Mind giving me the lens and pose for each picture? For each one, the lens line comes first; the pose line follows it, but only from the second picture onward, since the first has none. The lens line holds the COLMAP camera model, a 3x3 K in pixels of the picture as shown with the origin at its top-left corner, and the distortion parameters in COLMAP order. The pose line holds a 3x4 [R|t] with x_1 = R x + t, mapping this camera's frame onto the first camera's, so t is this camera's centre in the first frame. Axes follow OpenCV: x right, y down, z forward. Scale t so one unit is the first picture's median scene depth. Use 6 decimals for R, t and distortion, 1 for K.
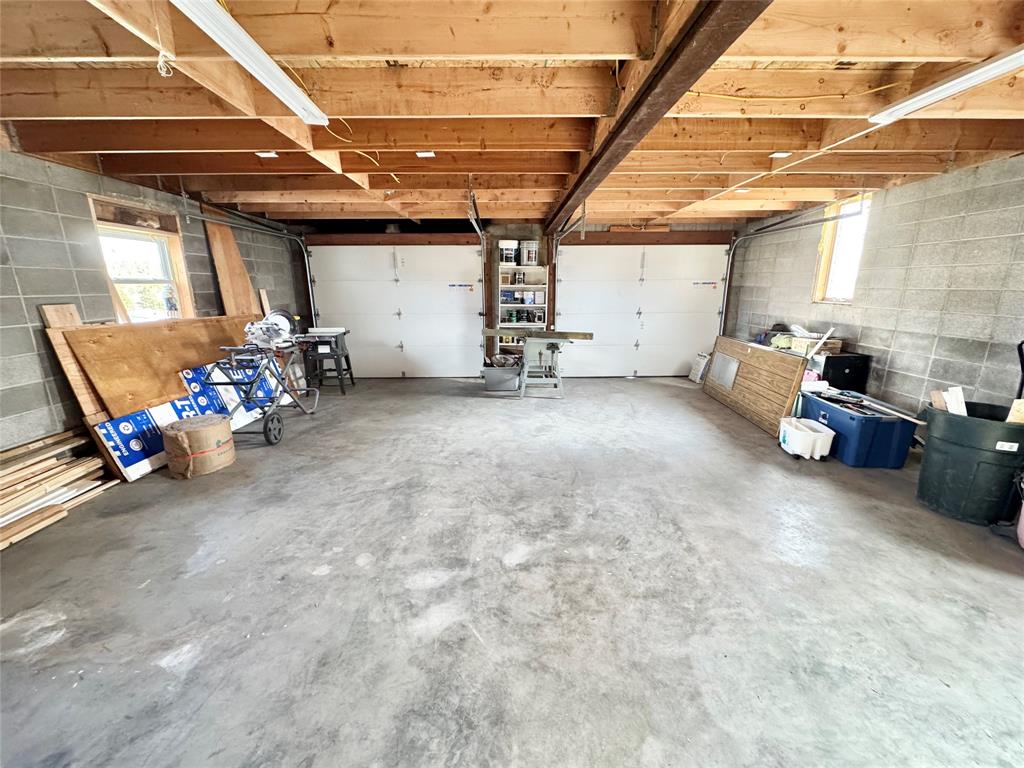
lens RADIAL K [[406.4, 0, 512.0], [0, 406.4, 384.0], [0, 0, 1]] dist [0.000934, 0.000394]
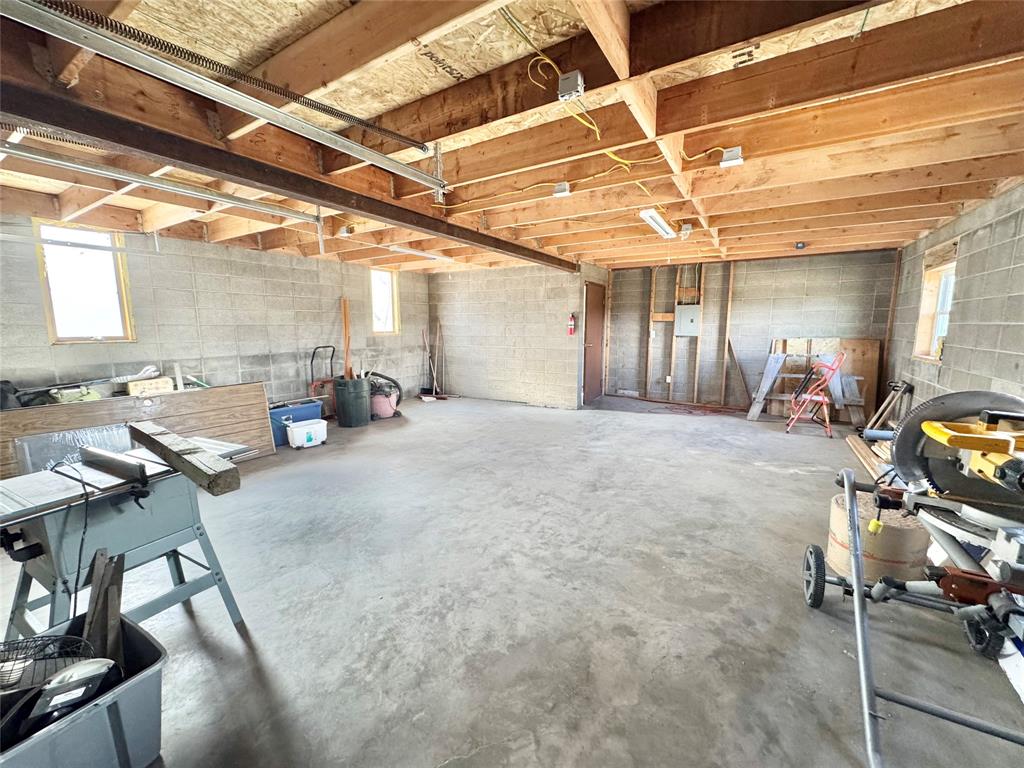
lens RADIAL K [[406.4, 0, 512.0], [0, 406.4, 384.0], [0, 0, 1]] dist [0.000934, 0.000394]
pose [[-0.841534, -0.072303, 0.535343, -0.638004], [0.135229, 0.931254, 0.338348, -0.436446], [-0.523004, 0.357125, -0.773905, 1.868772]]
